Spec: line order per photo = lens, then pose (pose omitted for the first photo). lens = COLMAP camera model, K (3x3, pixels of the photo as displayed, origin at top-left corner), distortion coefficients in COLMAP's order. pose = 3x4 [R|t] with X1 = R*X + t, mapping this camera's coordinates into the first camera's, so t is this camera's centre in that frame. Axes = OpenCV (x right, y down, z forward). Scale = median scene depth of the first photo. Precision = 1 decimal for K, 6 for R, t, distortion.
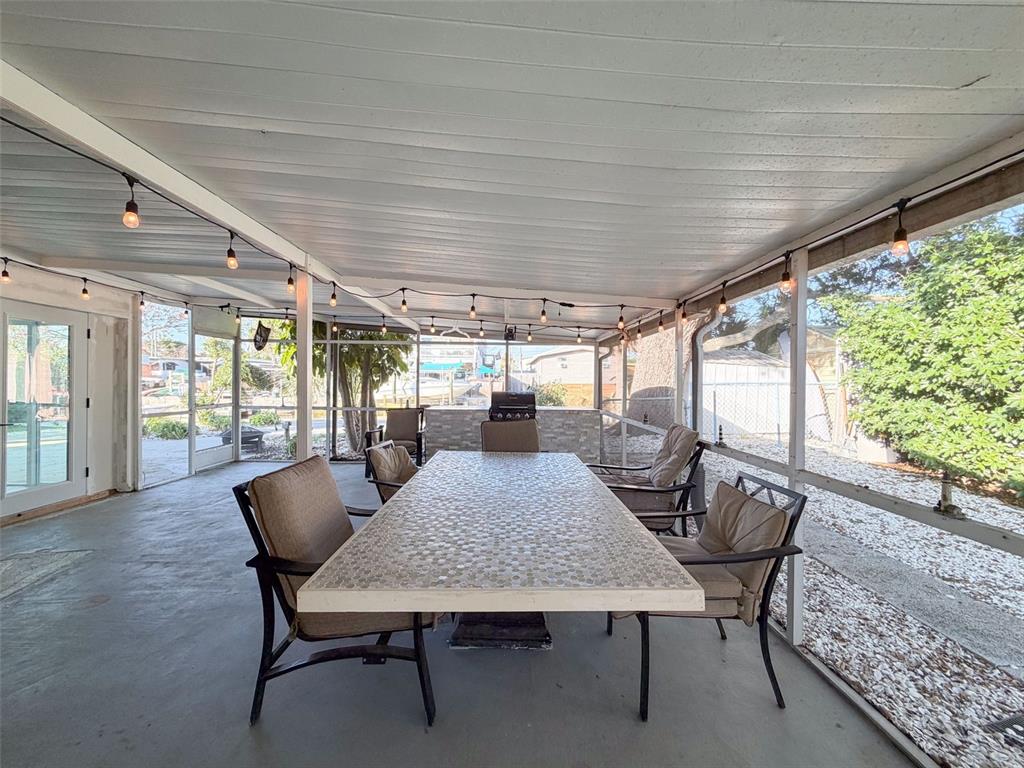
lens RADIAL K [[410.2, 0, 510.9], [0, 410.2, 384.1], [0, 0, 1]] dist [0.003584, 0.000336]
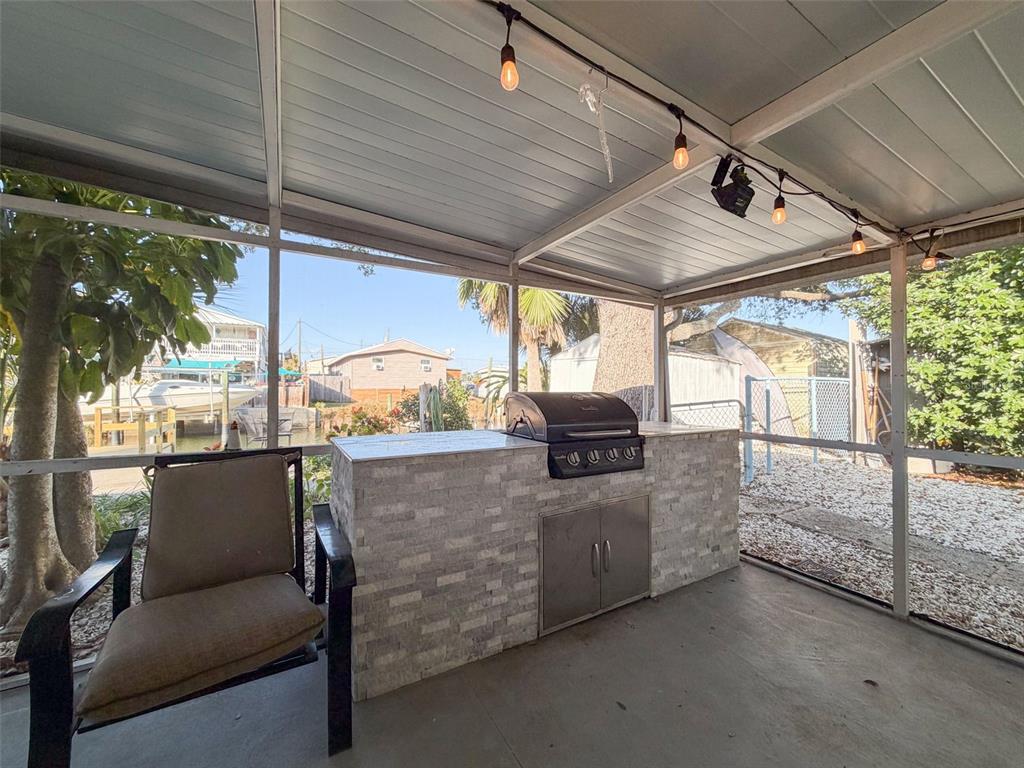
lens RADIAL K [[410.2, 0, 512.6], [0, 410.2, 382.4], [0, 0, 1]] dist [0.003584, 0.000336]
pose [[0.877275, 0.001886, 0.479985, -0.210736], [0.007261, 0.999826, -0.017200, 0.013975], [-0.479934, 0.018574, 0.877108, 0.612470]]
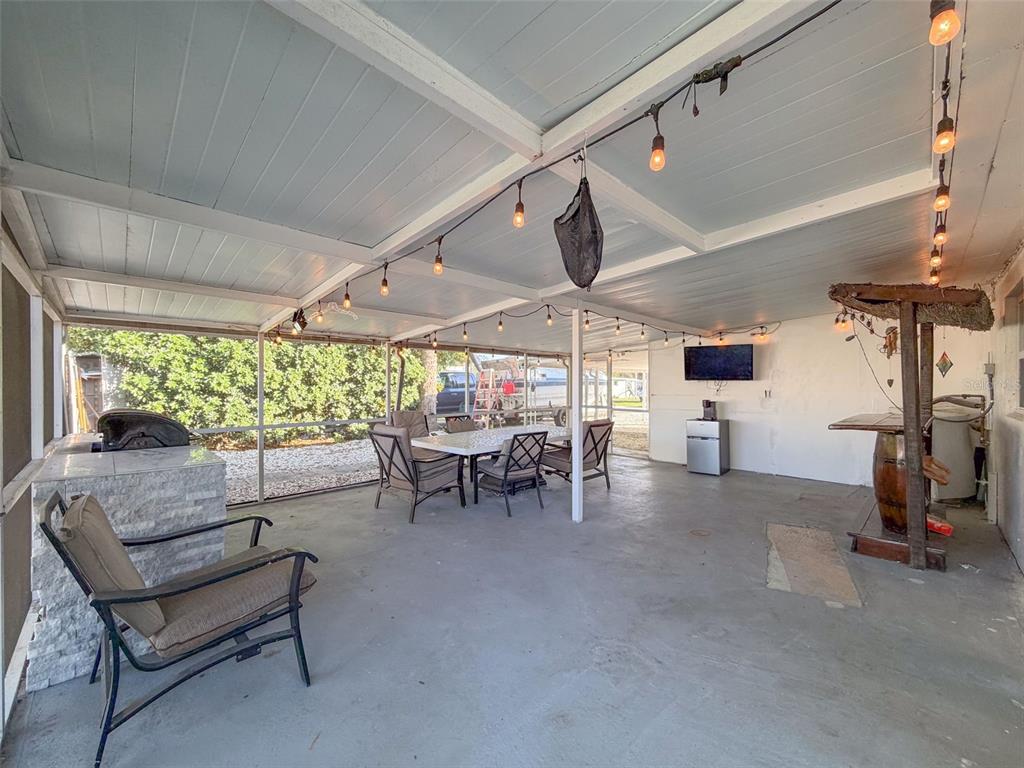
lens RADIAL K [[410.2, 0, 511.4], [0, 410.2, 386.7], [0, 0, 1]] dist [0.003584, 0.000336]
pose [[-0.697872, -0.000749, 0.716222, -0.622323], [0.002112, 0.999993, 0.003104, -0.003205], [-0.716220, 0.003678, -0.697865, 0.969911]]
